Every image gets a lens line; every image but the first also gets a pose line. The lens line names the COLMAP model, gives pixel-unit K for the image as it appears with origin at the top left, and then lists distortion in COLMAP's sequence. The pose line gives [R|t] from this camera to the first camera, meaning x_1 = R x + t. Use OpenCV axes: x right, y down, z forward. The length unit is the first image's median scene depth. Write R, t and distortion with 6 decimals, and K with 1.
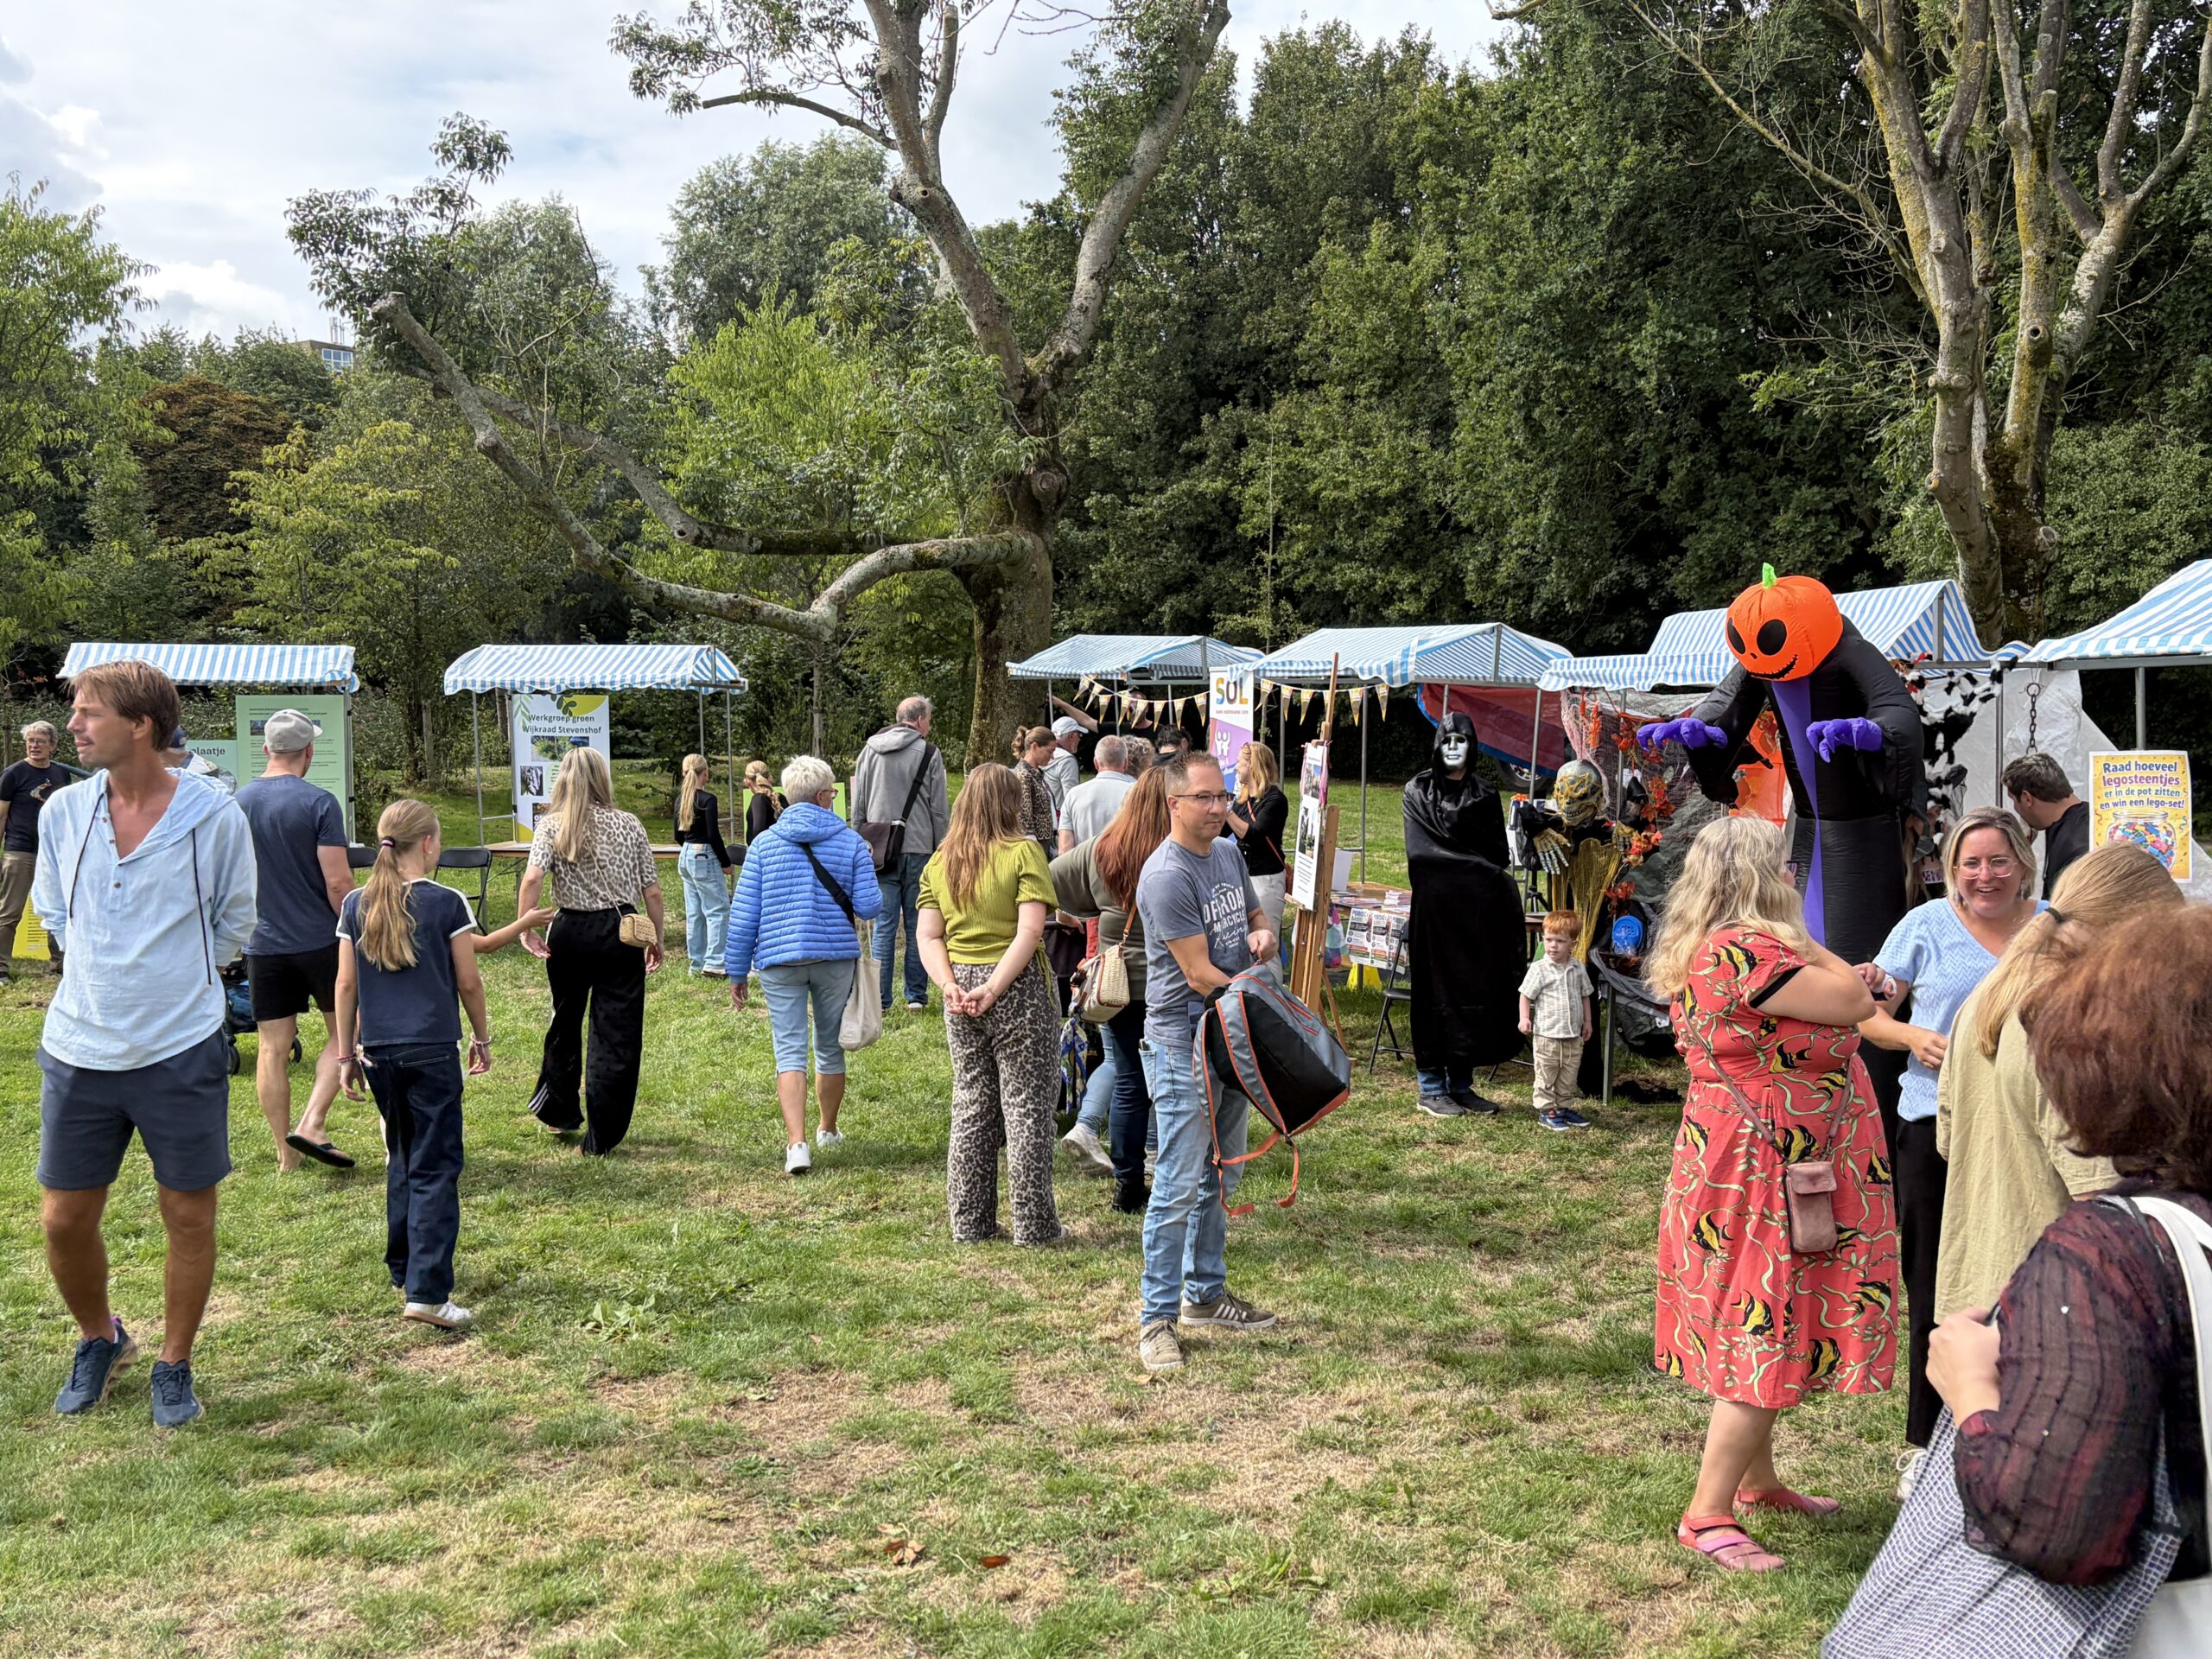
lens RADIAL K [[2038.5, 0, 1104.0], [0, 2038.5, 841.9], [0, 0, 1]] dist [0.099992, -0.166711]
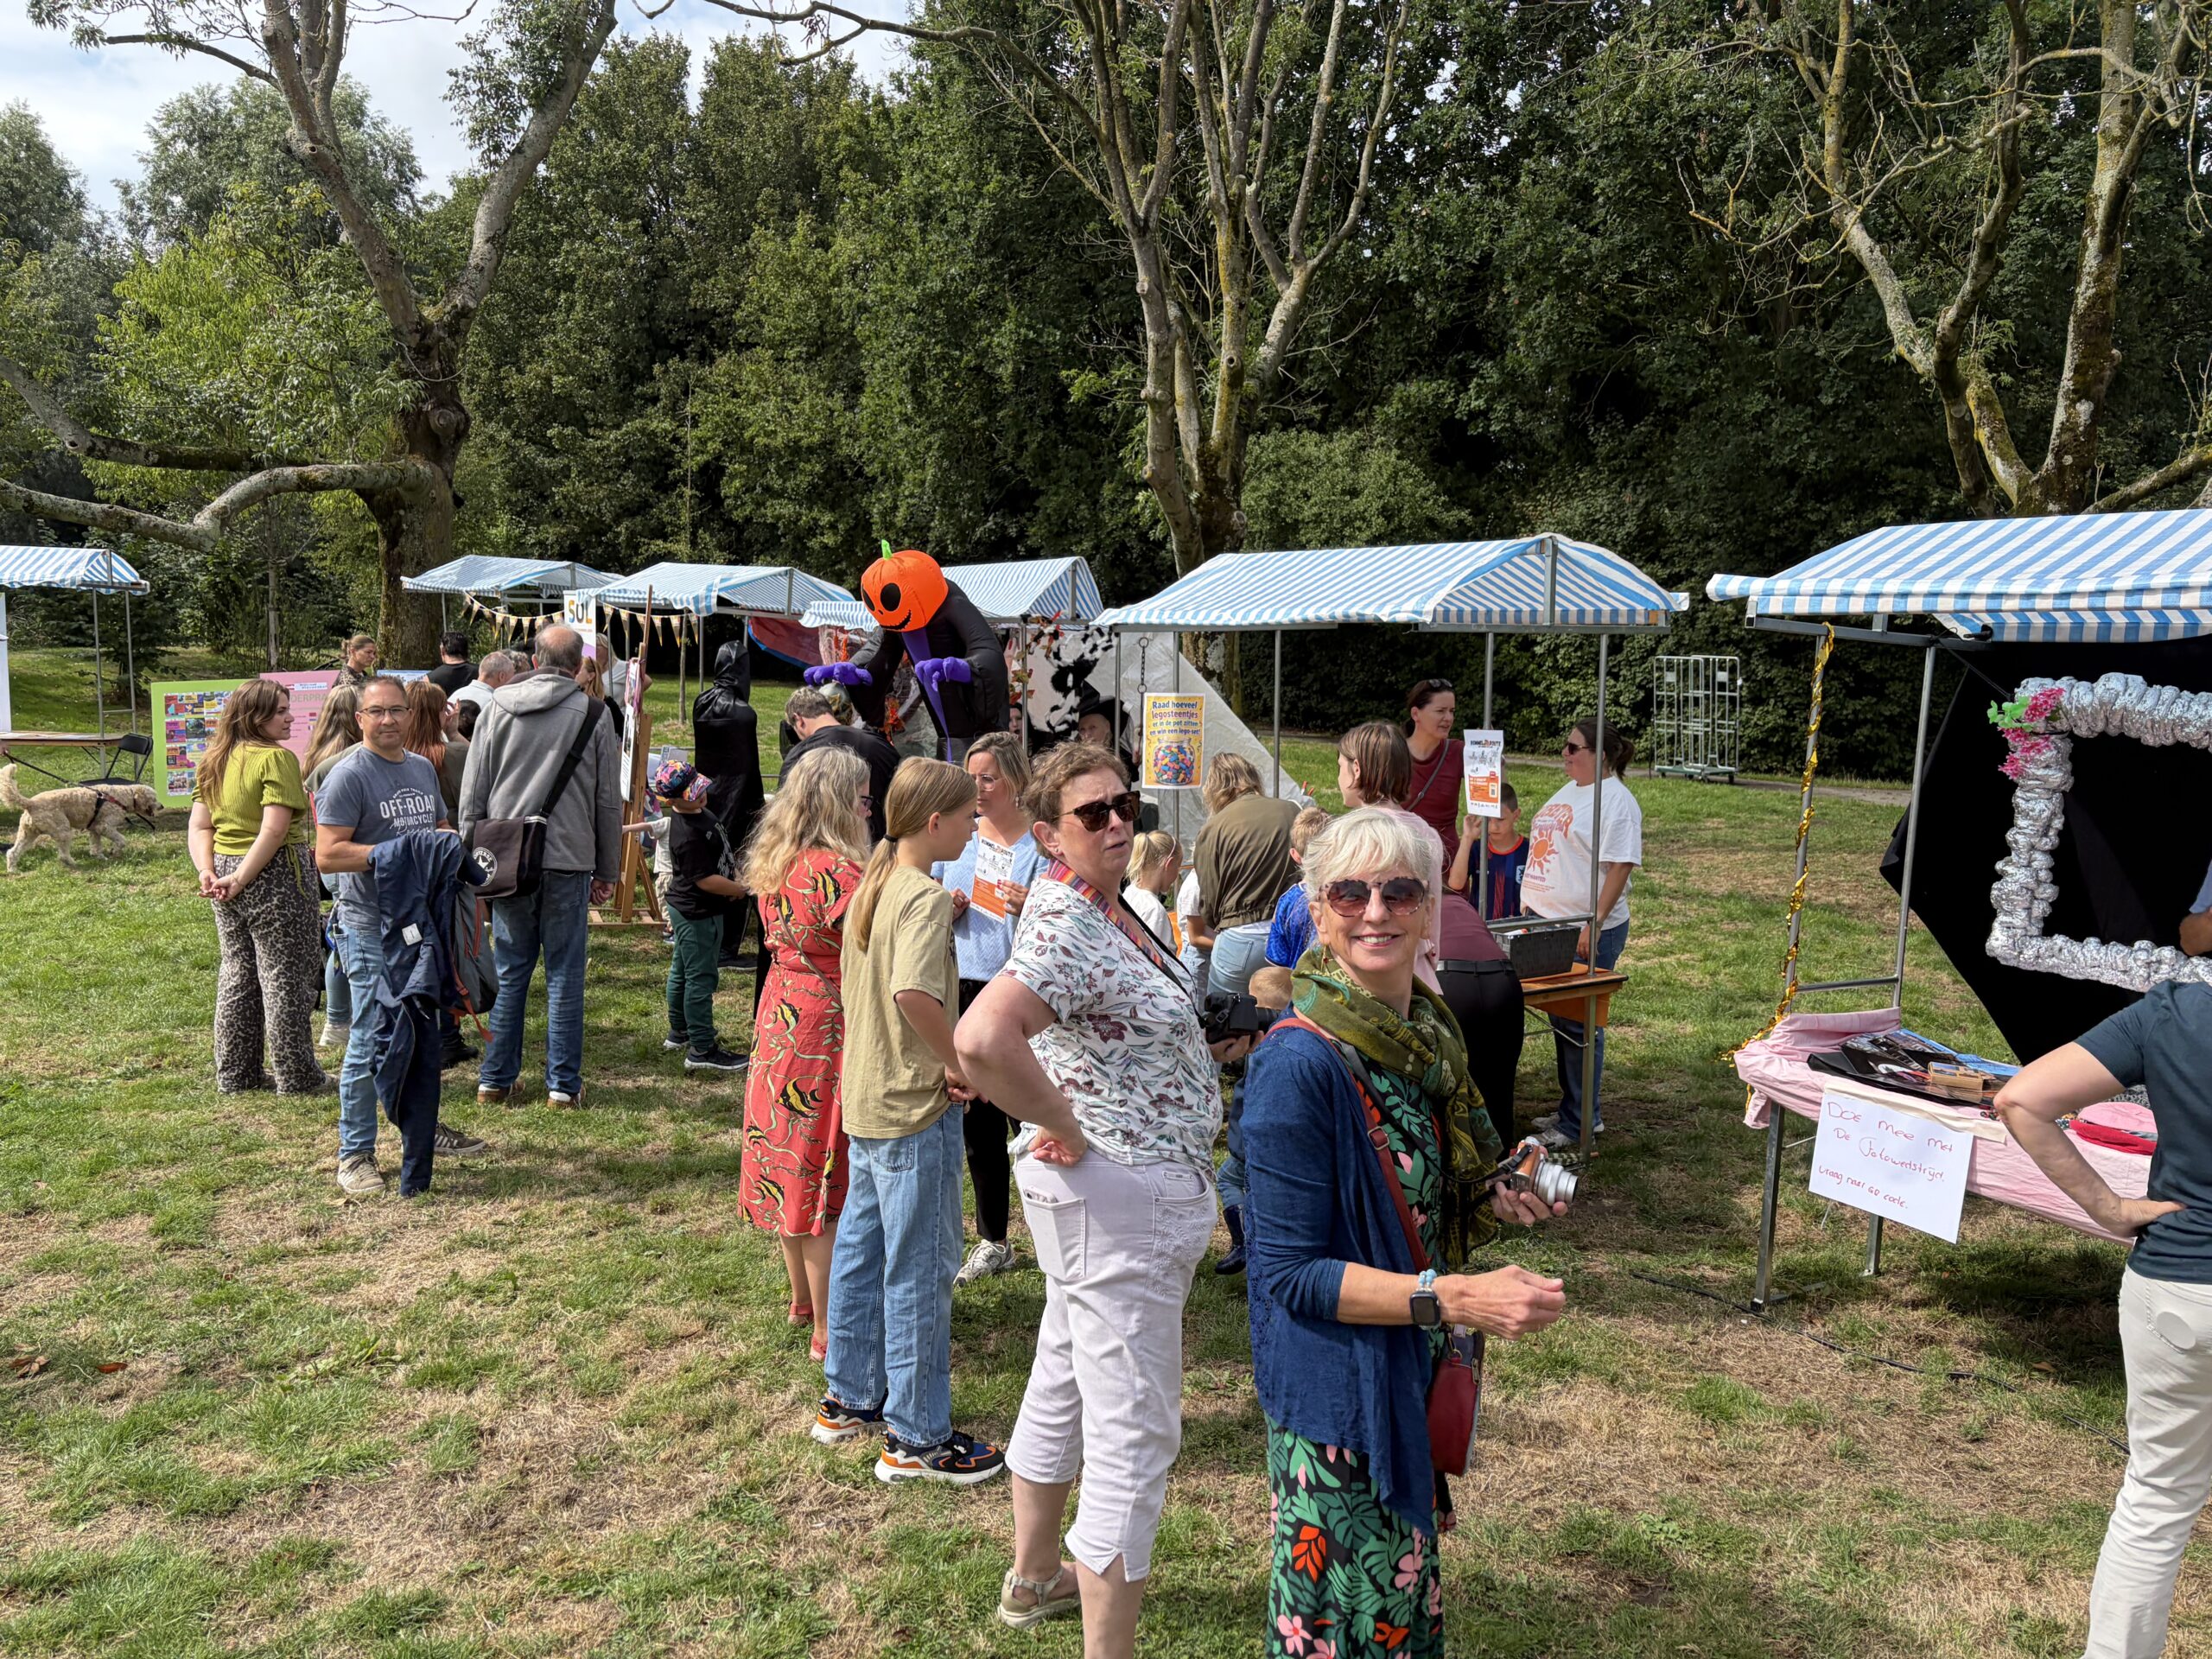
lens RADIAL K [[1675.5, 0, 1095.9], [0, 1675.5, 848.0], [0, 0, 1]] dist [0.020834, -0.019816]
pose [[0.956824, -0.003770, 0.290644, 0.042960], [-0.016130, 0.997687, 0.066041, -0.004626], [-0.290221, -0.067878, 0.954549, -0.014594]]
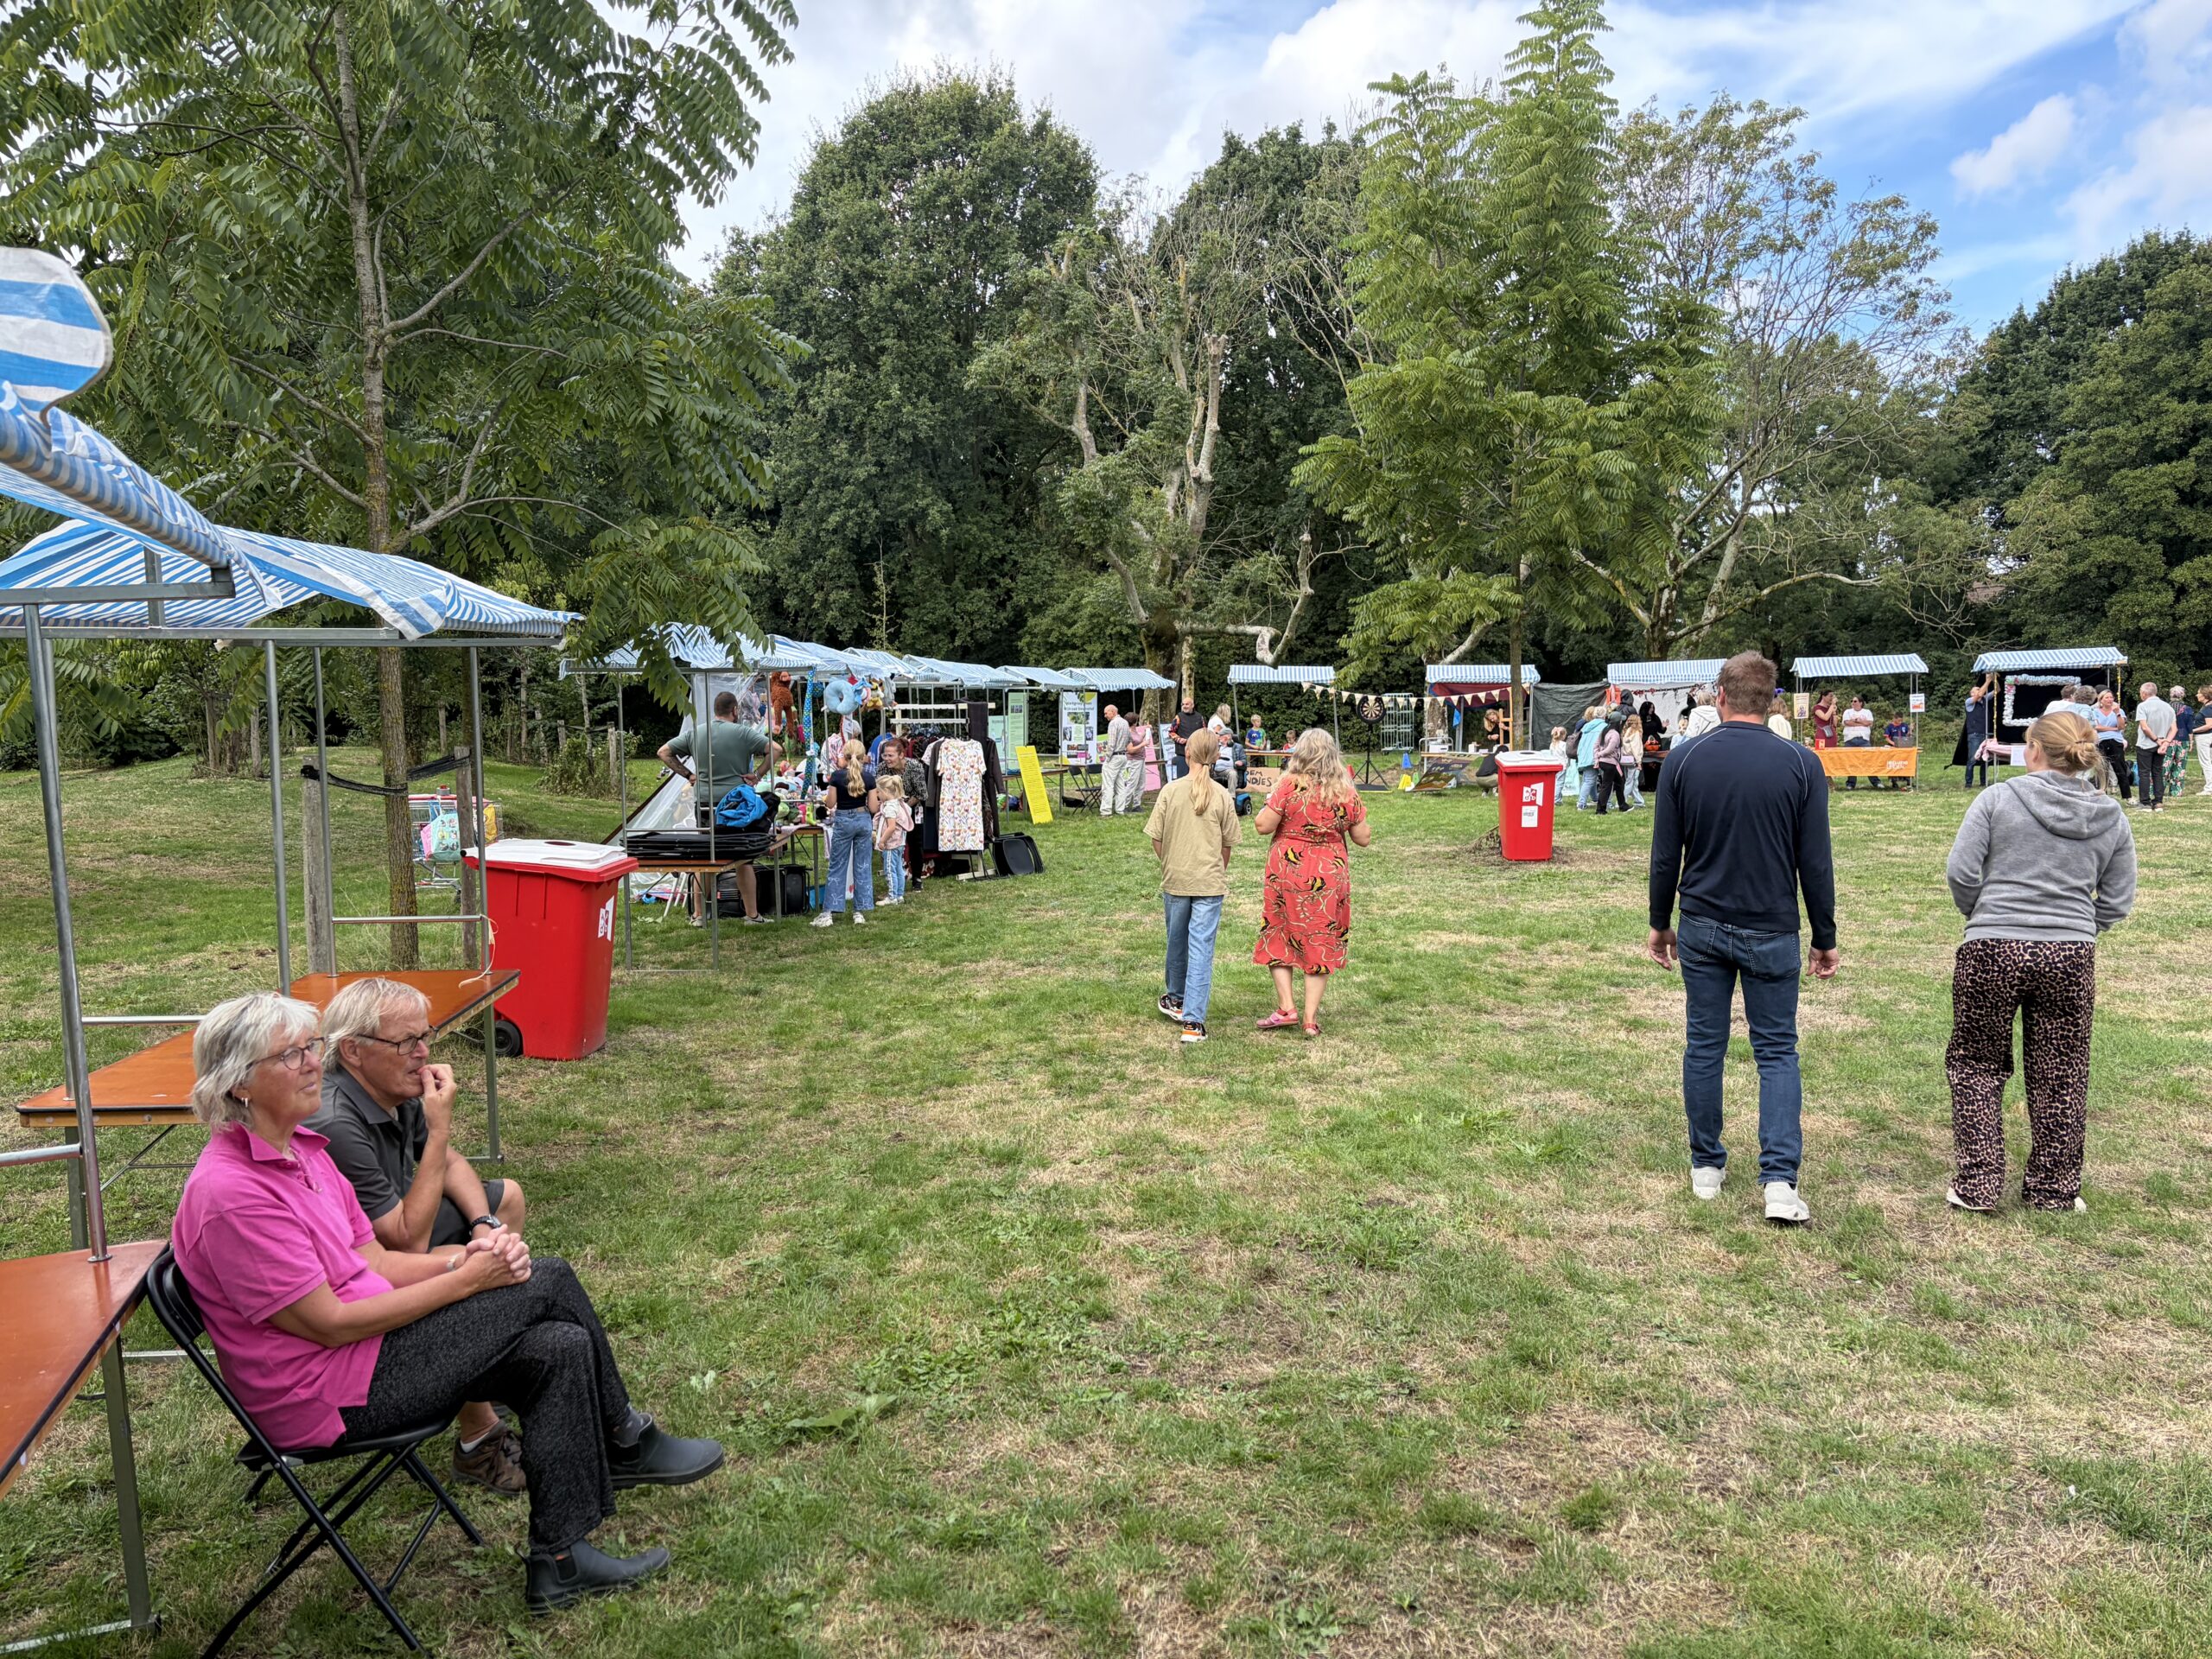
lens RADIAL K [[1704.1, 0, 1113.7], [0, 1704.1, 858.1], [0, 0, 1]] dist [0.035971, -0.039216]
pose [[0.532145, -0.080472, 0.842820, -2.651417], [0.072885, 0.996131, 0.049092, 0.024445], [-0.843510, 0.035305, 0.535951, 0.076666]]
